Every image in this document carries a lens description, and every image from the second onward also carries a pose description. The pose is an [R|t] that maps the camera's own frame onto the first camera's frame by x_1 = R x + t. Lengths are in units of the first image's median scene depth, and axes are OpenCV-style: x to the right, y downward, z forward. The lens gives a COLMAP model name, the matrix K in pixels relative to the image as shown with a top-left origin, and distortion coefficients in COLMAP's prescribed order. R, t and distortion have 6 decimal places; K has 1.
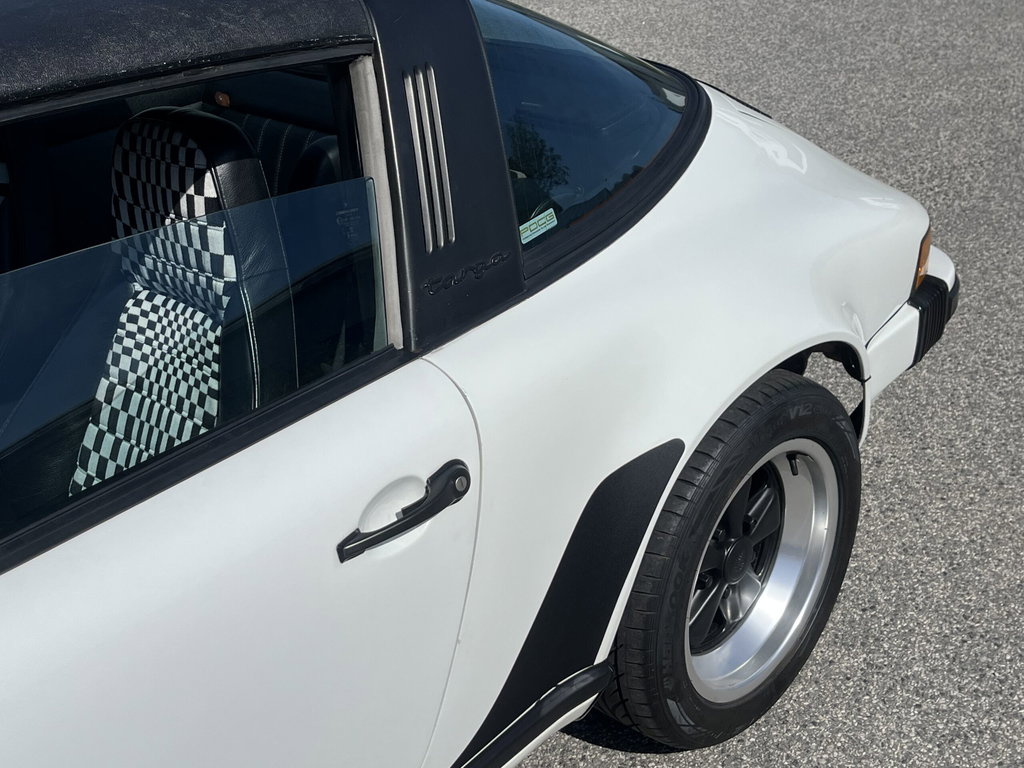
lens RADIAL K [[1292.7, 0, 511.8], [0, 1292.7, 388.1], [0, 0, 1]] dist [0.113198, 0.000000]
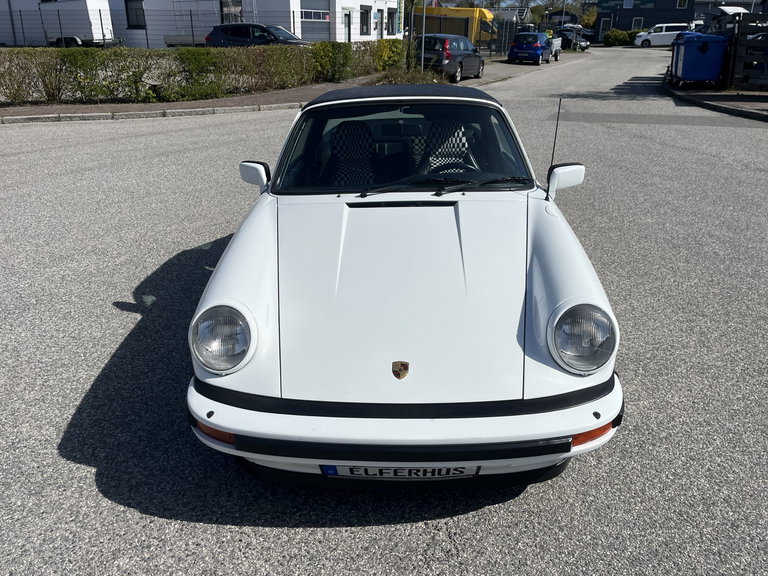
lens RADIAL K [[636.7, 0, 381.4], [0, 636.7, 293.0], [0, 0, 1]] dist [0.024756, -0.032469]
pose [[0.762975, -0.225556, 0.605800, -2.154025], [0.288343, 0.957504, -0.006648, 0.394071], [-0.578556, 0.179750, 0.795589, -0.730077]]
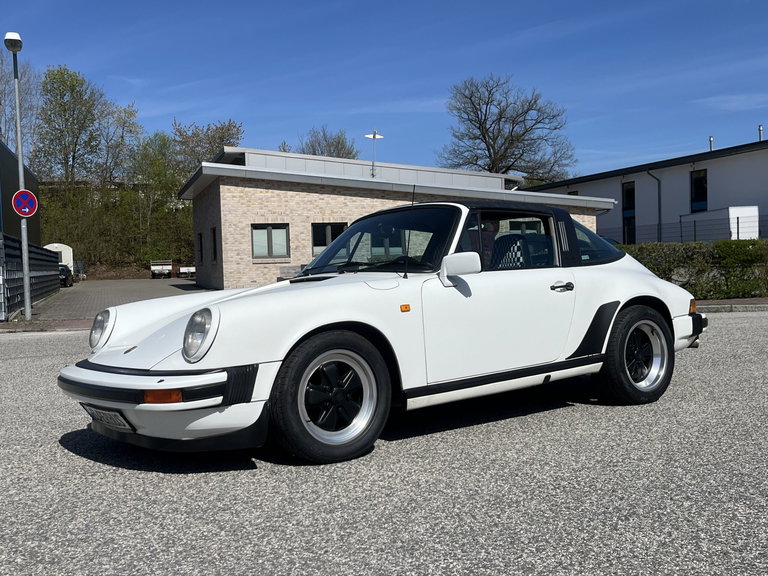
lens RADIAL K [[831.3, 0, 384.6], [0, 831.3, 296.3], [0, 0, 1]] dist [0.033047, 0.000000]
pose [[0.983858, -0.011276, -0.178597, -0.164176], [-0.068083, 0.899377, -0.431841, 1.430365], [0.165495, 0.437029, 0.884091, -1.815539]]
